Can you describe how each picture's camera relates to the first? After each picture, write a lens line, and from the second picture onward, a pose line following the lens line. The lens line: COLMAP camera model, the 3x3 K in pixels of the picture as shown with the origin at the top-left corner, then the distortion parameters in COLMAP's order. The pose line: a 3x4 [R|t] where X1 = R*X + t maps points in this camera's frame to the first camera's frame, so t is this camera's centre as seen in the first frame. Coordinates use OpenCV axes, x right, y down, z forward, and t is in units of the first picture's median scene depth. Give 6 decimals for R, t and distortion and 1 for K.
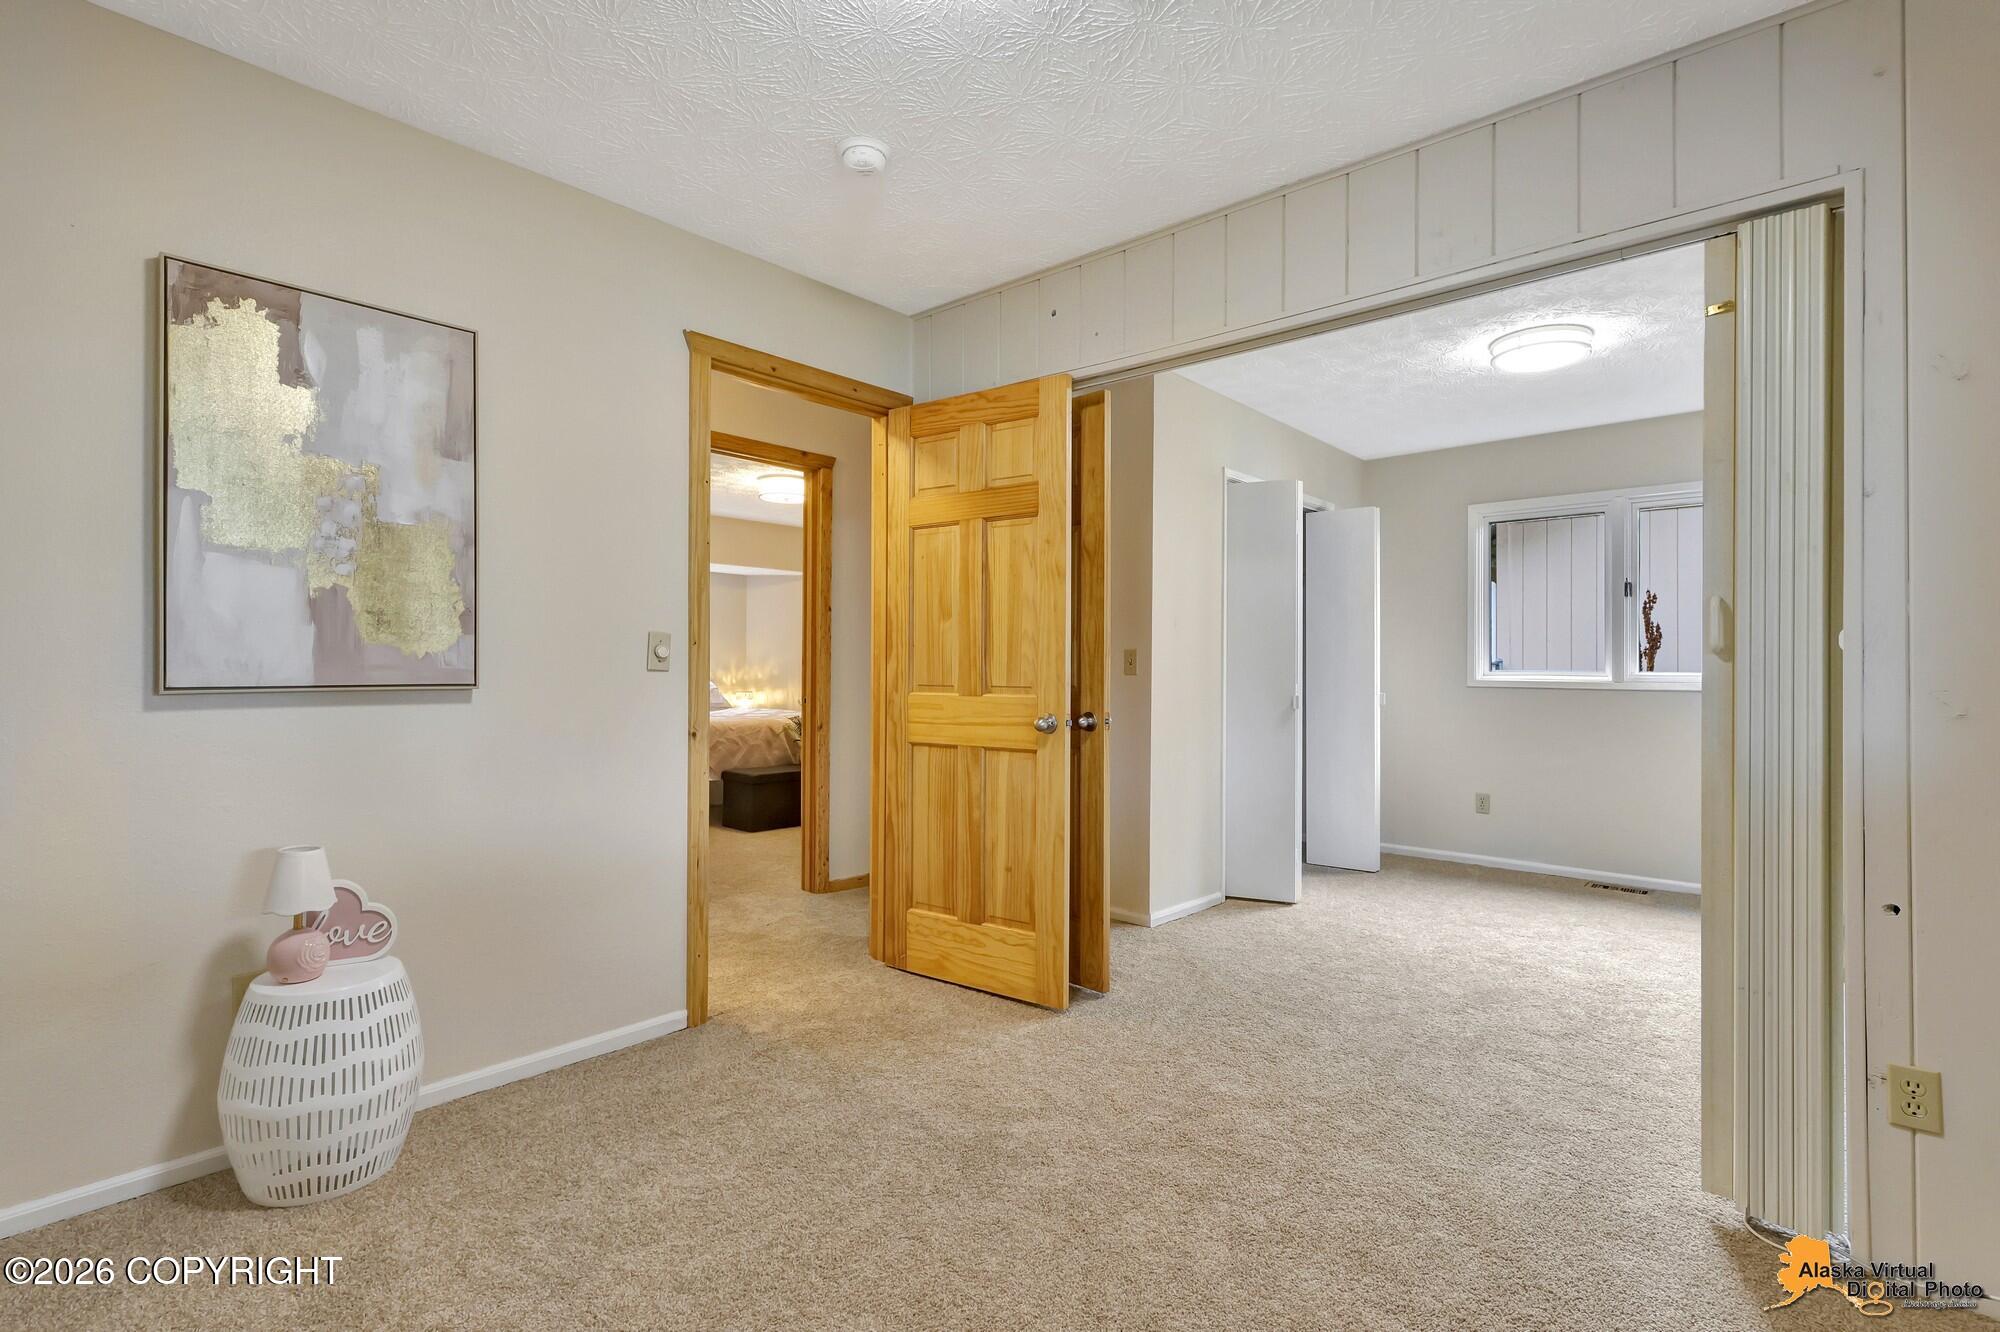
lens RADIAL K [[937.8, 0, 992.7], [0, 937.8, 662.1], [0, 0, 1]] dist [0.002244, 0.000177]
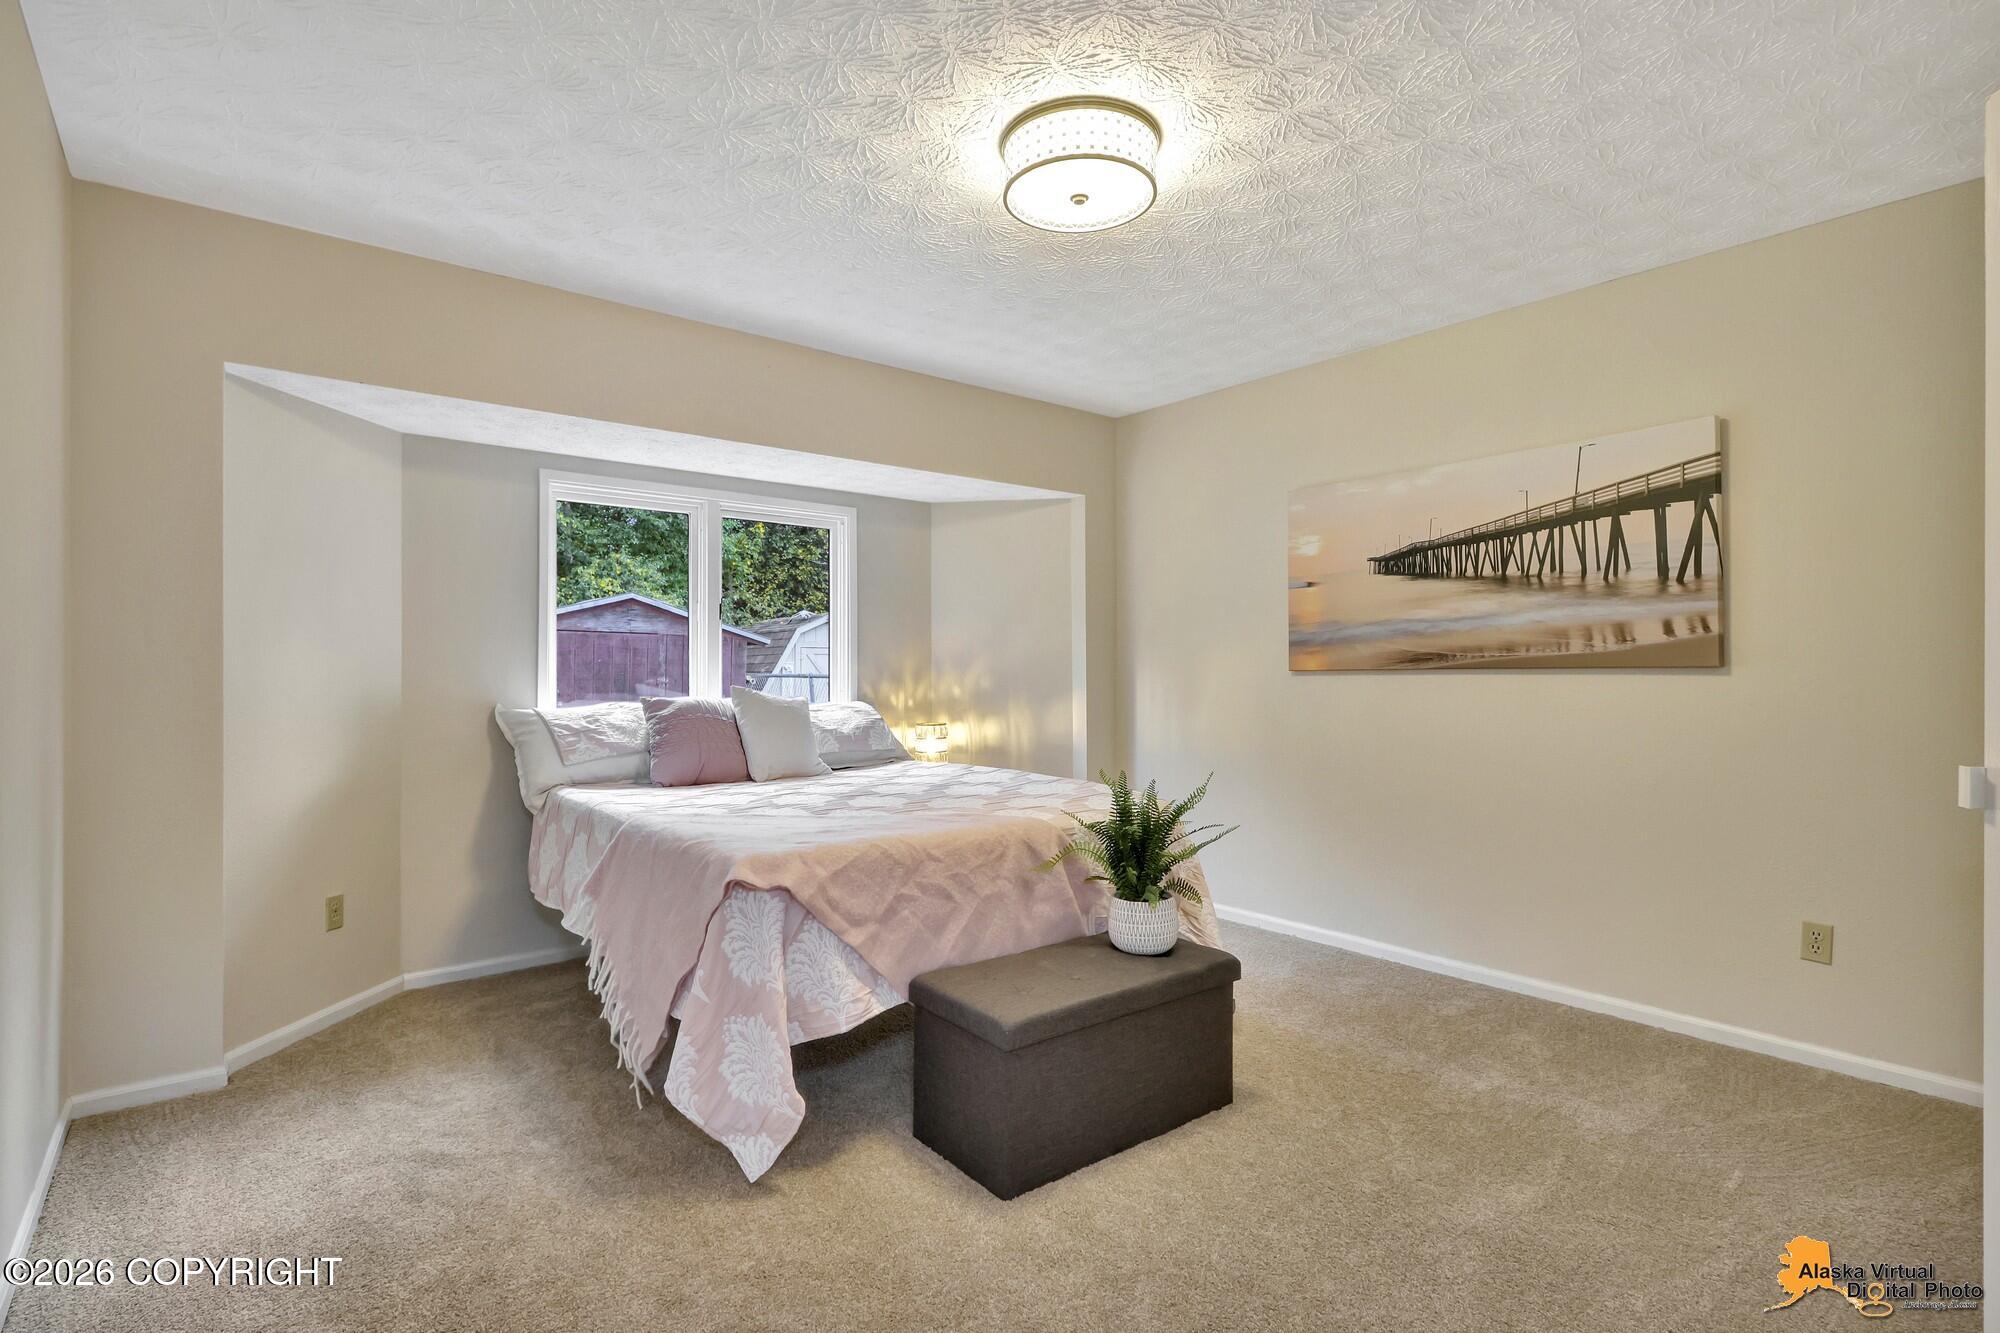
lens RADIAL K [[937.8, 0, 992.7], [0, 937.8, 662.6], [0, 0, 1]] dist [0.002244, 0.000177]
pose [[0.989036, -0.006508, -0.147534, -0.152867], [0.007448, 0.999955, 0.005821, -0.005338], [0.147489, -0.006856, 0.989040, 0.486740]]
